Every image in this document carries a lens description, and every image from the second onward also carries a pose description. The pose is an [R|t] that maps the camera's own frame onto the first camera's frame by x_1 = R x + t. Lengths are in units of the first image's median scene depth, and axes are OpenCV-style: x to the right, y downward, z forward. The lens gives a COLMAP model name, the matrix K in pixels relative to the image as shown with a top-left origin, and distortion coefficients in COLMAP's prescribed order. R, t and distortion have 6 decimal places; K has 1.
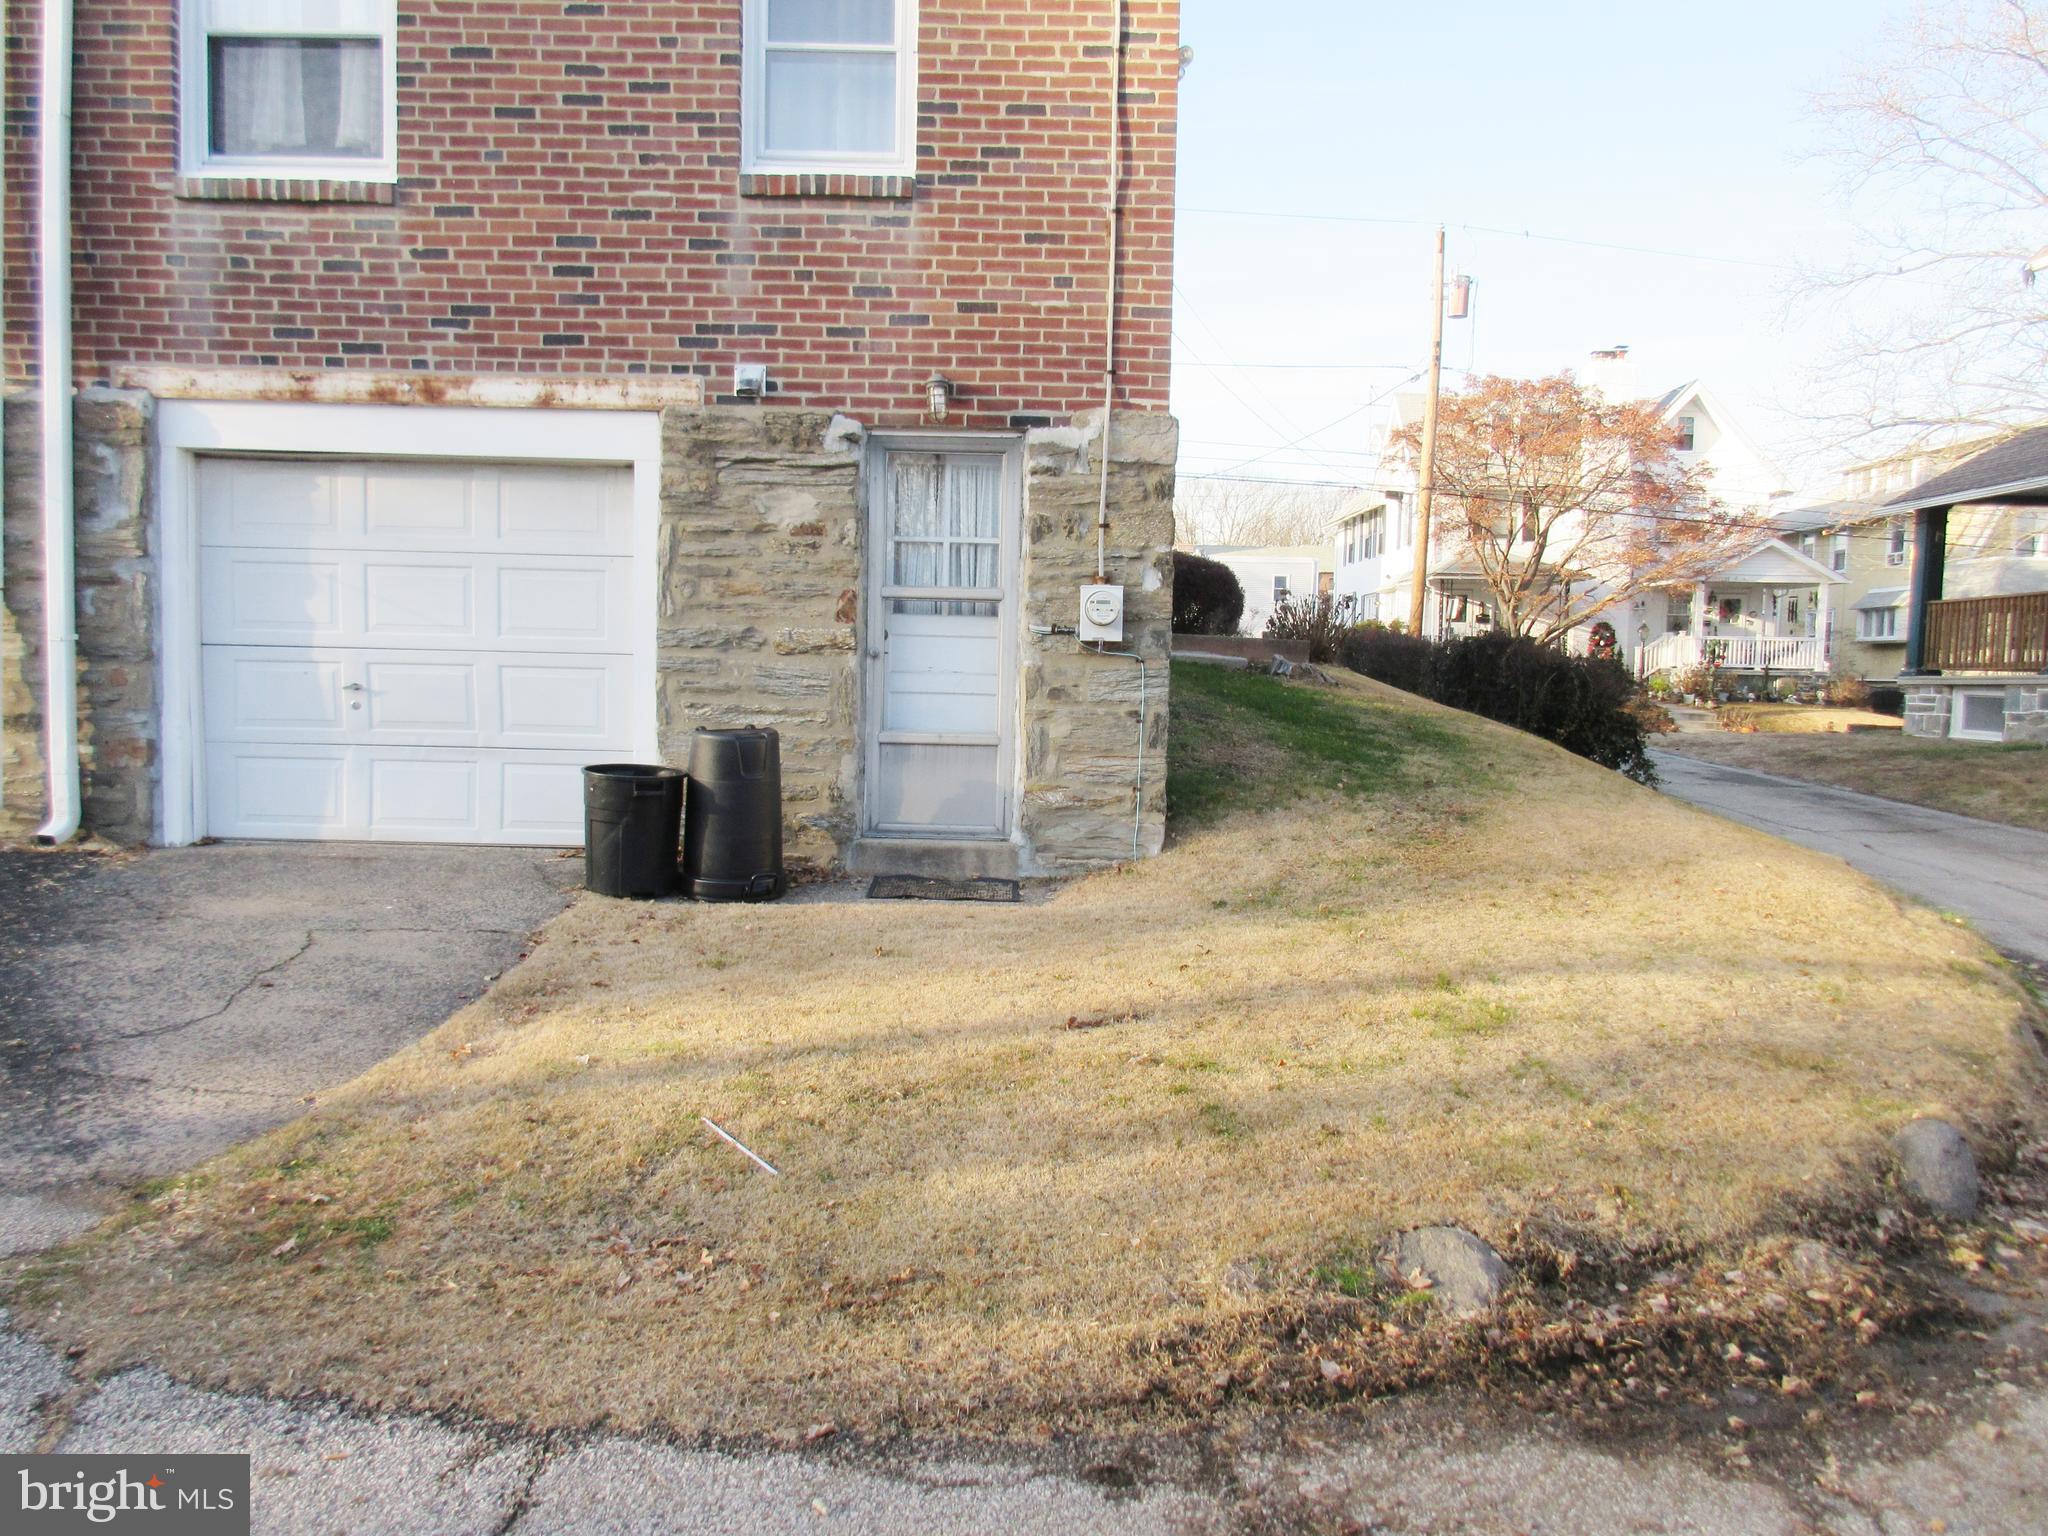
lens RADIAL K [[1563.6, 0, 1024.0], [0, 1563.6, 768.0], [0, 0, 1]] dist [-0.000293, -0.006366]
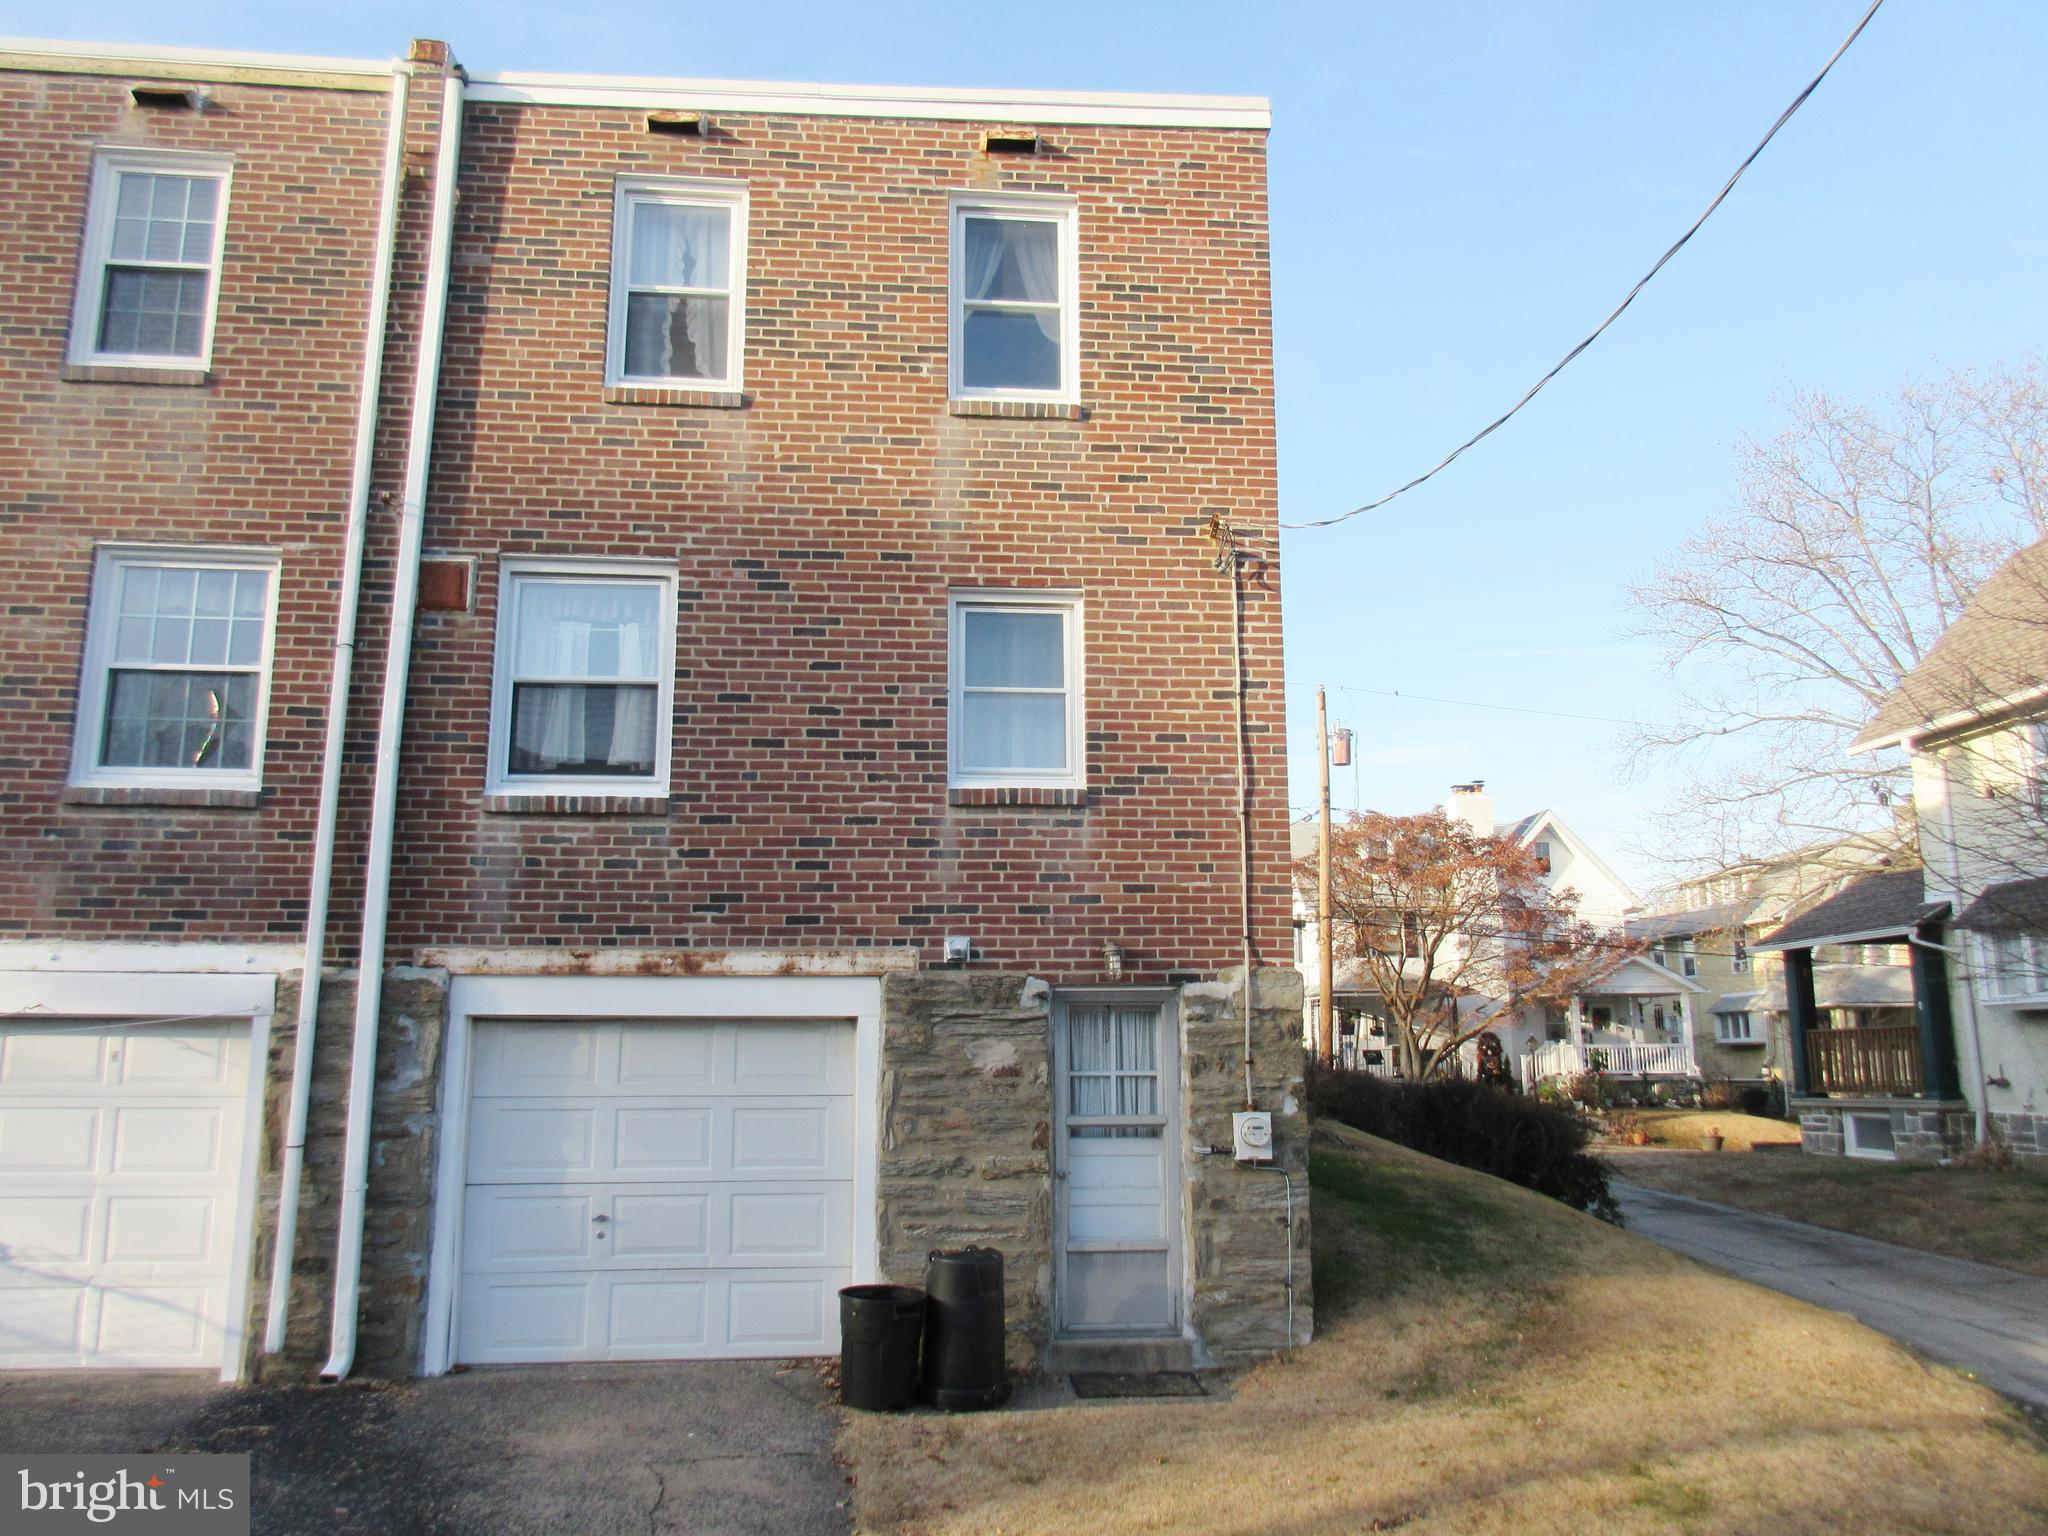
lens RADIAL K [[1563.6, 0, 1024.0], [0, 1563.6, 768.0], [0, 0, 1]] dist [-0.000293, -0.006366]
pose [[0.995219, -0.011424, 0.096999, -0.240637], [0.035297, 0.968080, -0.248142, -0.080350], [-0.091068, 0.250379, 0.963855, -0.220924]]
